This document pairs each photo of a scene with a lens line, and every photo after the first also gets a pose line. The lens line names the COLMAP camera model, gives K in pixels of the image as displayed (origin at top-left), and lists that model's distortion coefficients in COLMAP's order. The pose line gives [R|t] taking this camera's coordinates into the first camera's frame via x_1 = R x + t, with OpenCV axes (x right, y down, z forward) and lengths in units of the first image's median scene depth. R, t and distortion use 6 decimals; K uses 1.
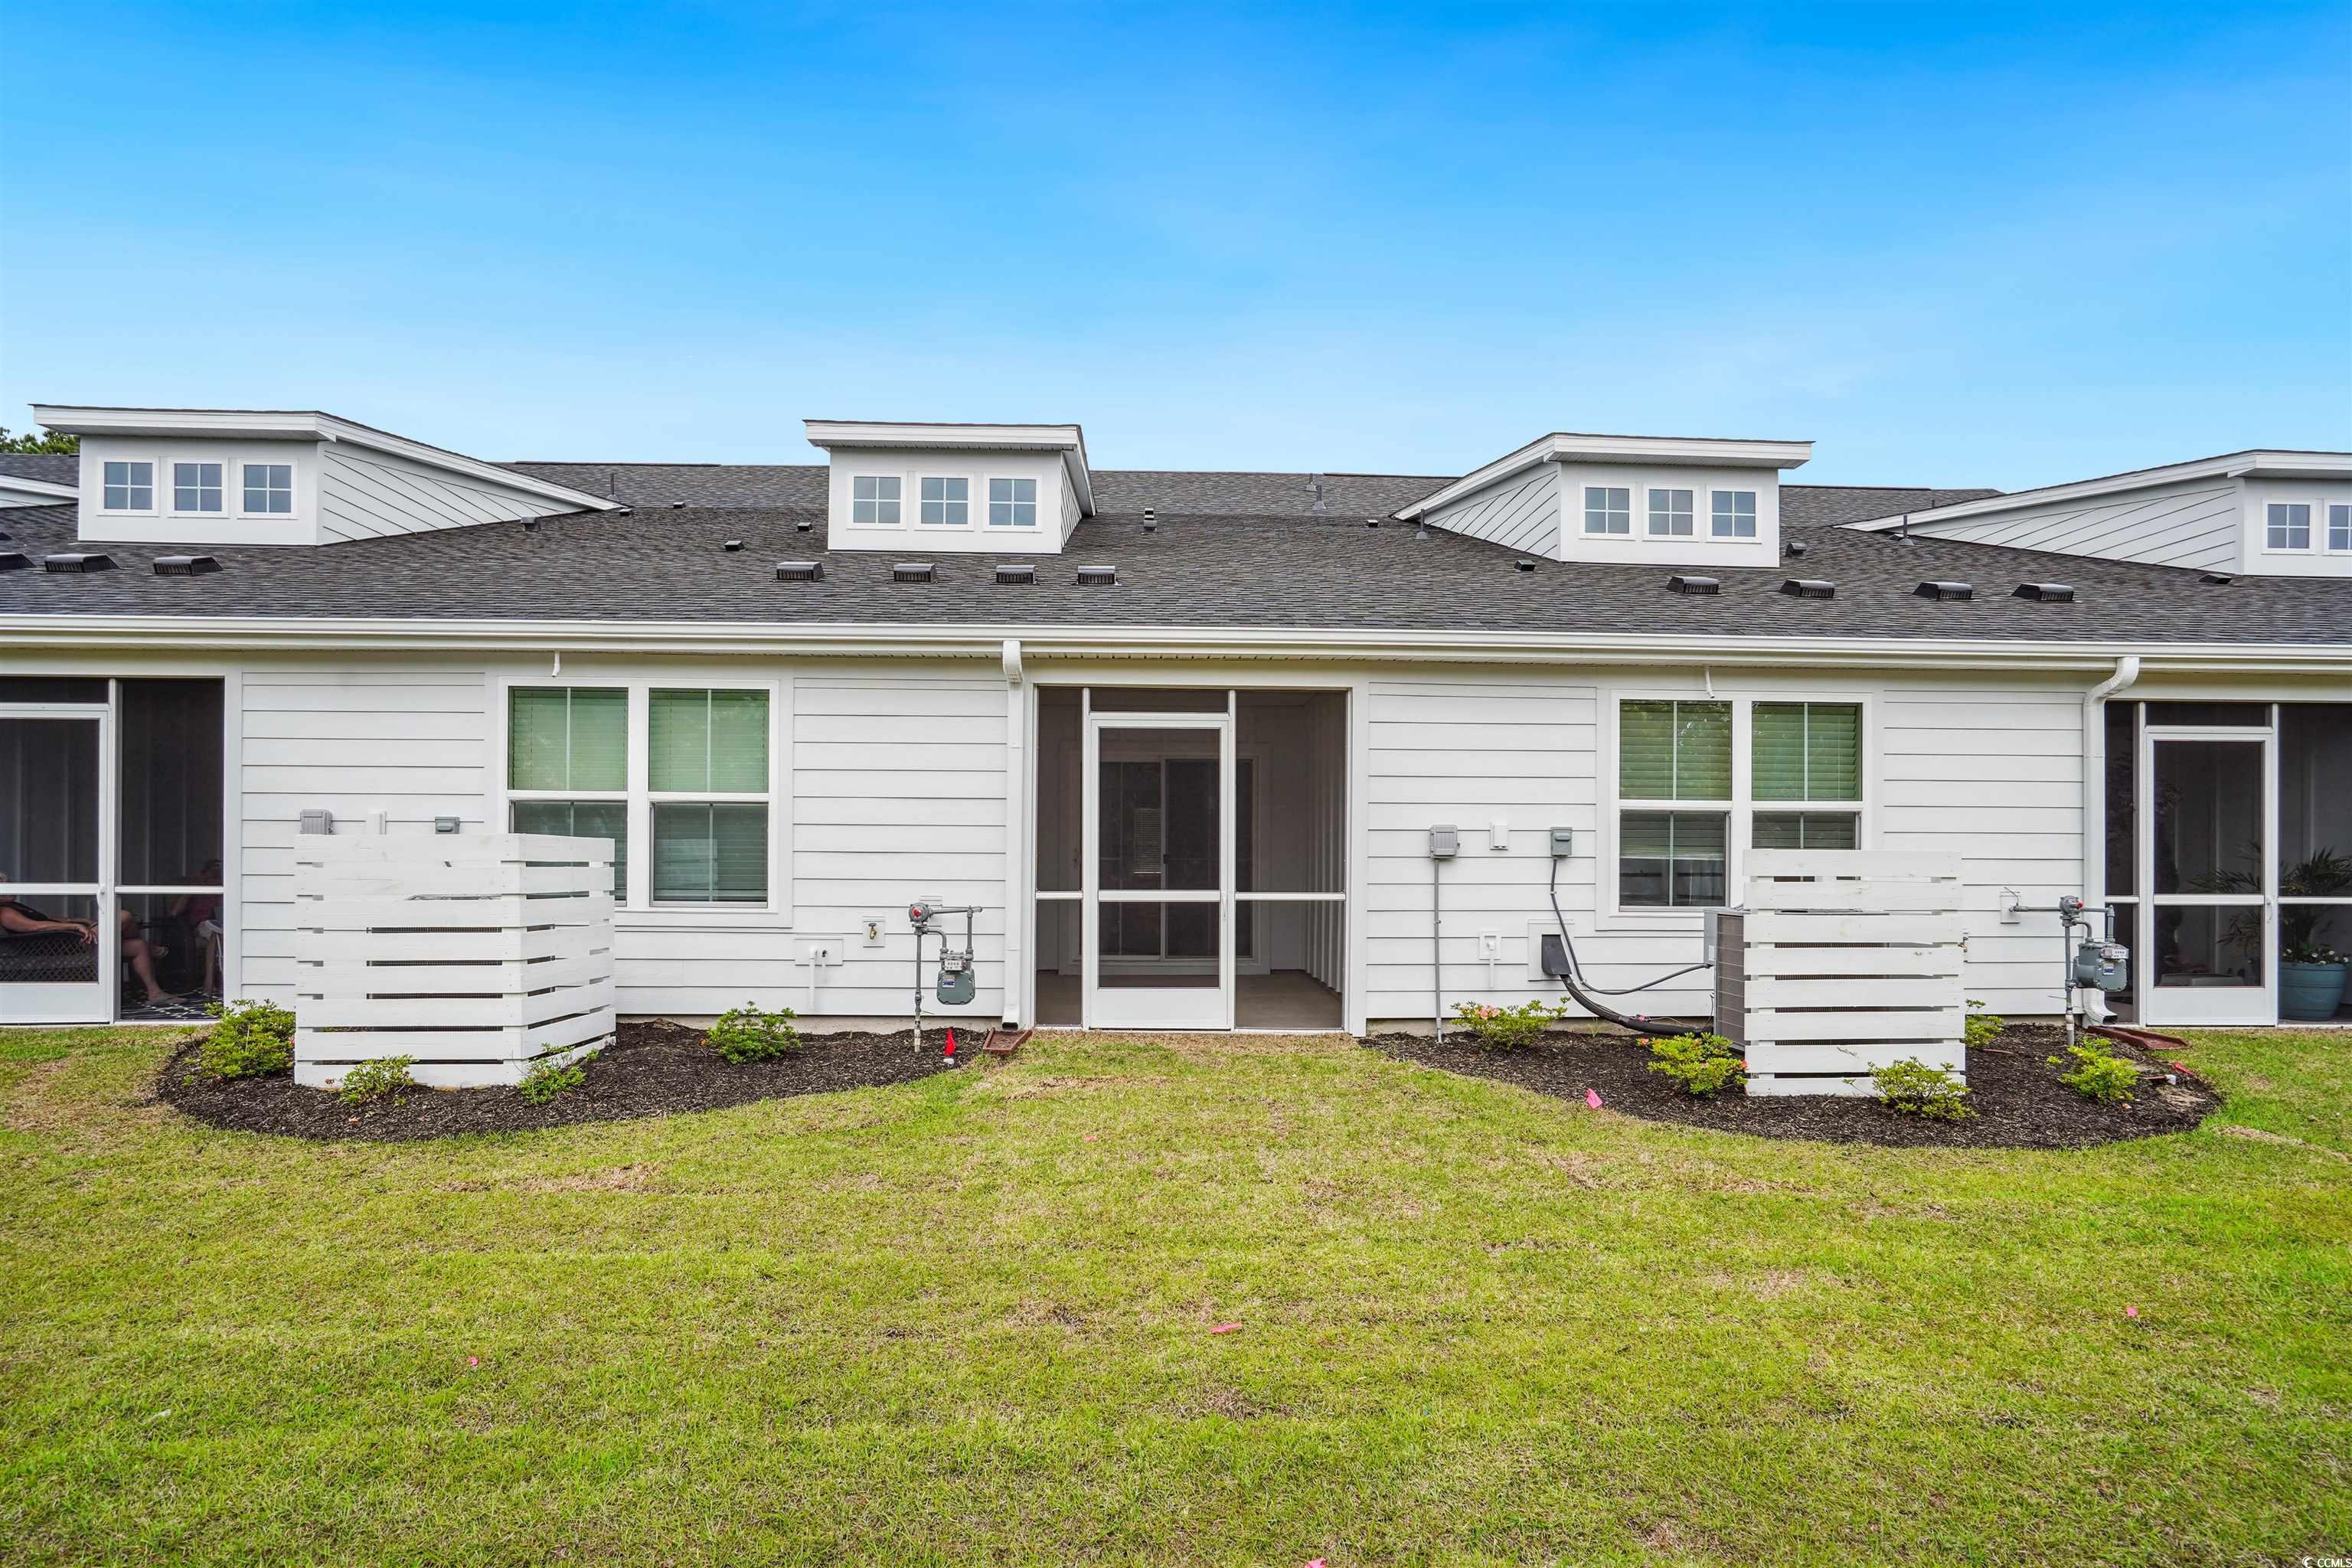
lens RADIAL K [[1239.4, 0, 1203.2], [0, 1239.4, 838.2], [0, 0, 1]] dist [-0.004994, 0.005262]
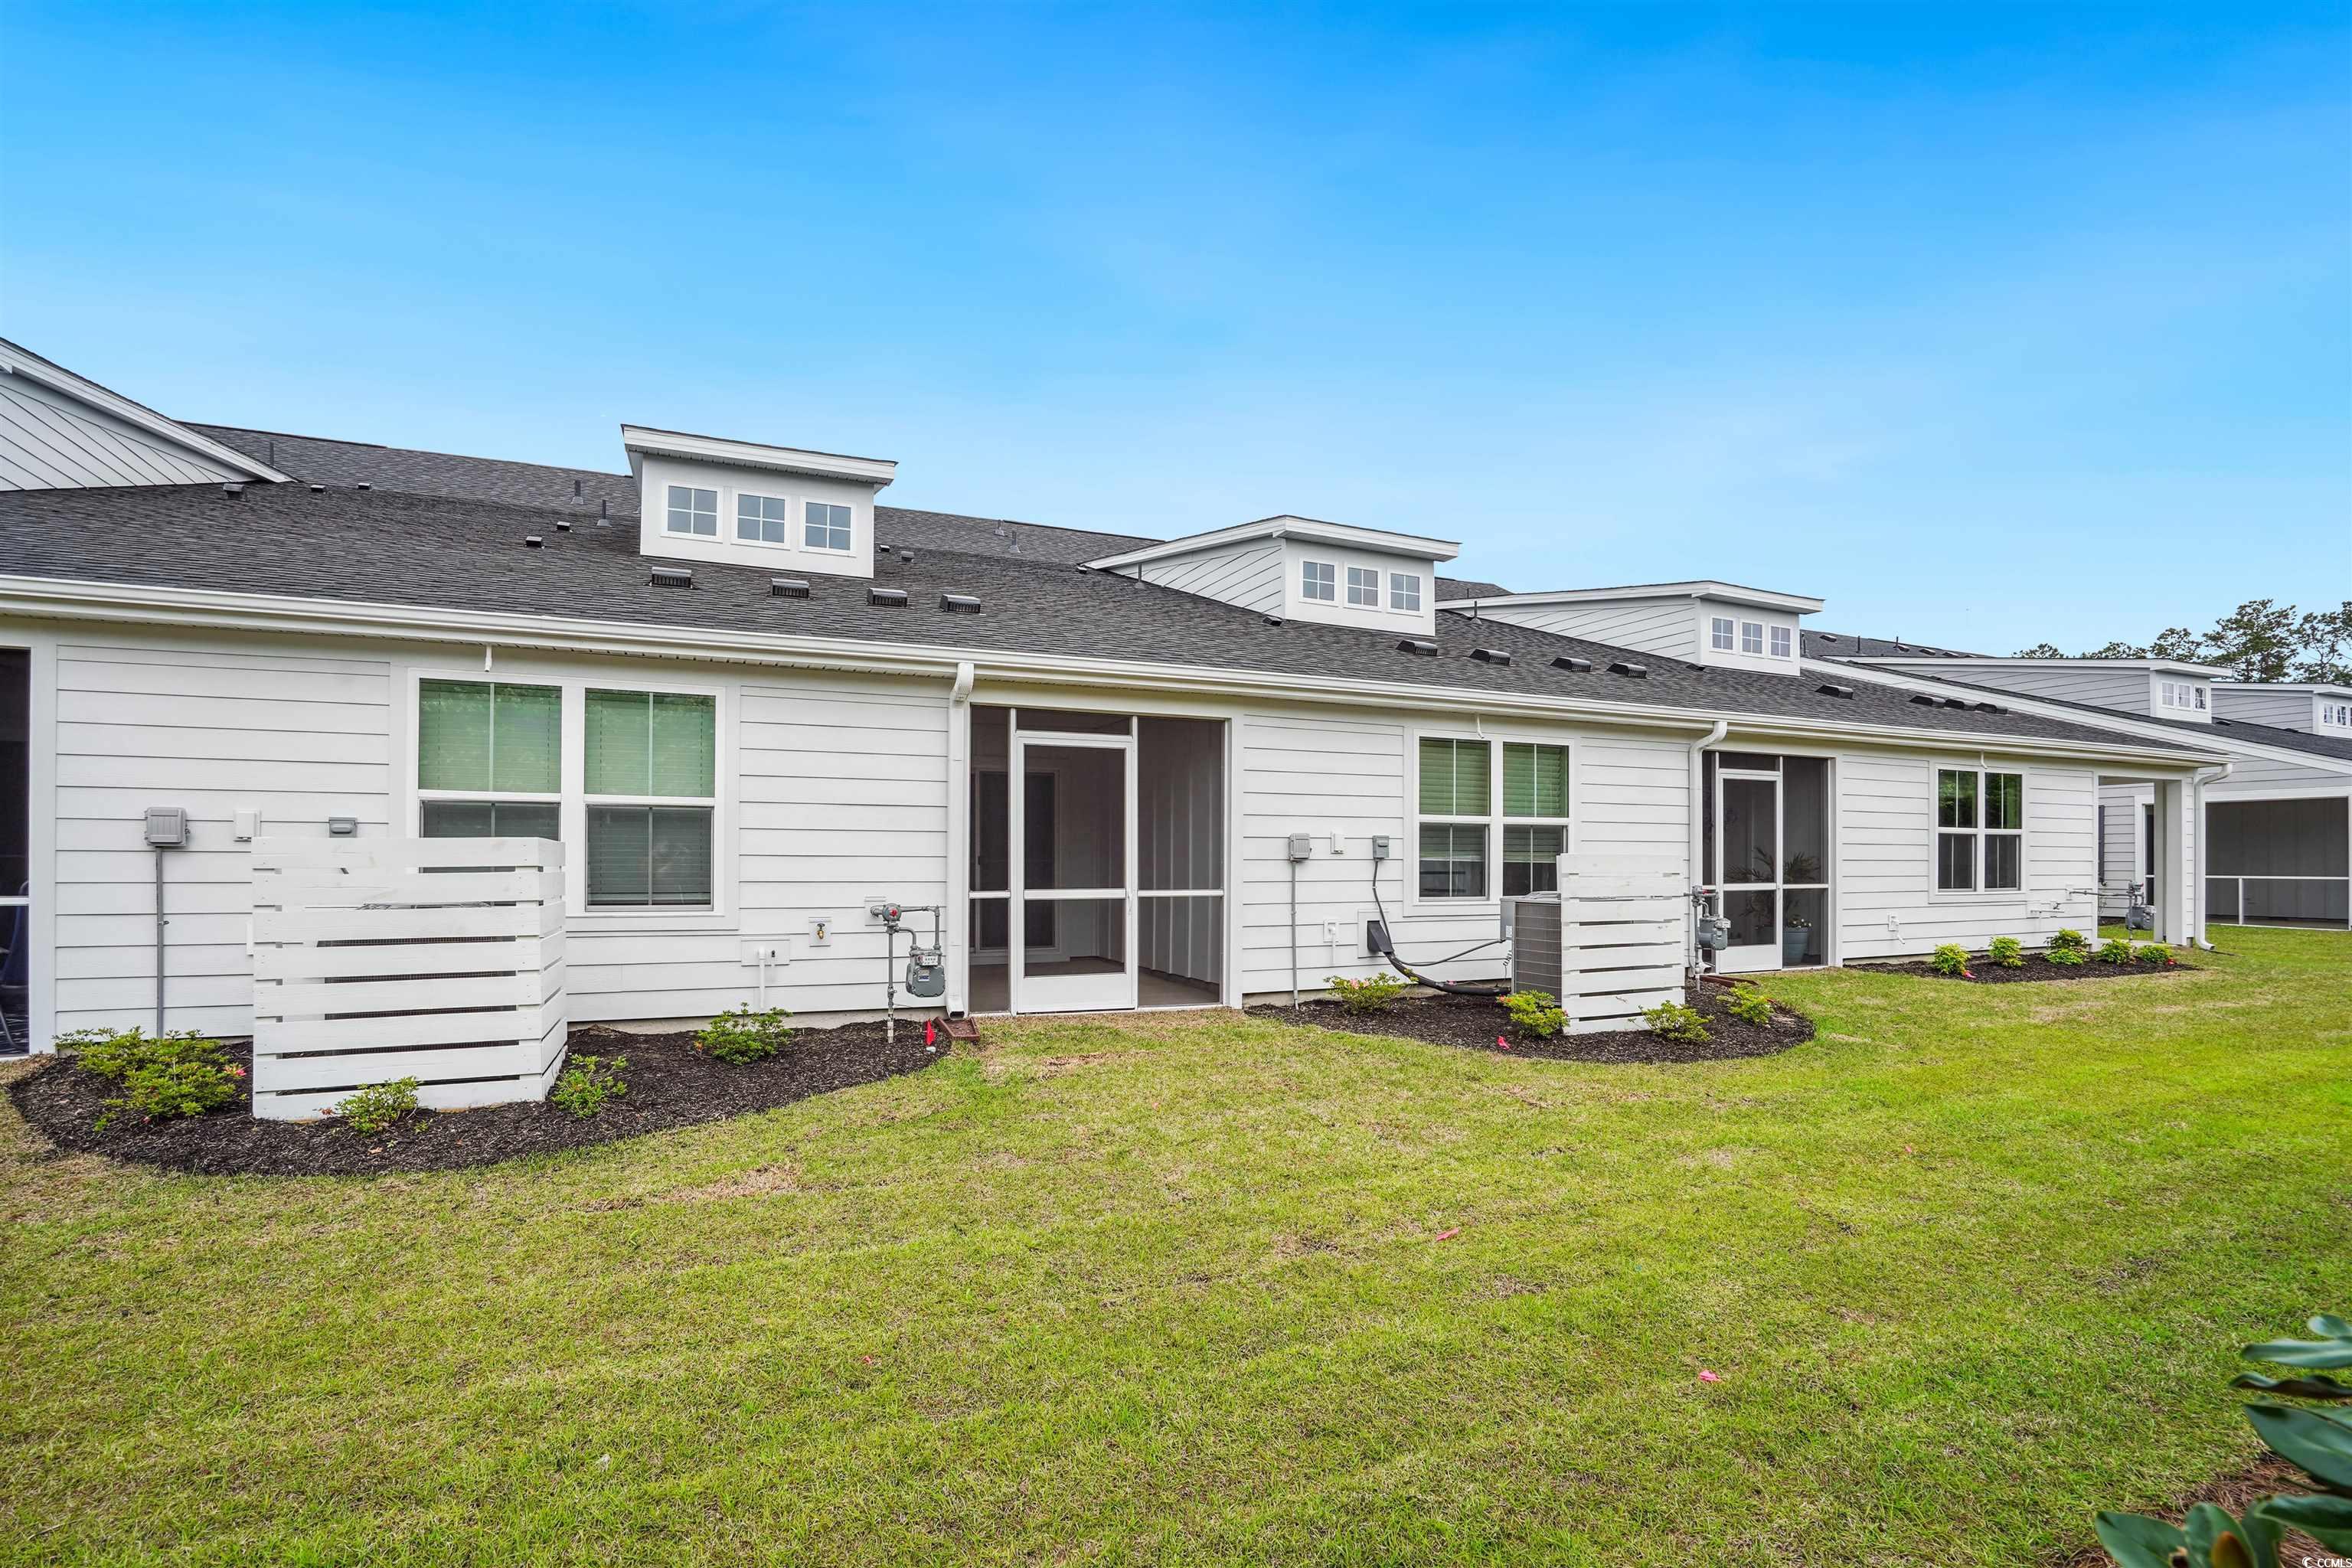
lens RADIAL K [[1099.5, 0, 1125.6], [0, 1099.5, 841.4], [0, 0, 1]] dist [-0.013396, 0.002450]
pose [[0.934469, 0.003009, 0.356031, -0.355589], [-0.002983, 0.999995, -0.000622, -0.001217], [-0.356031, -0.000480, 0.934474, 0.041347]]
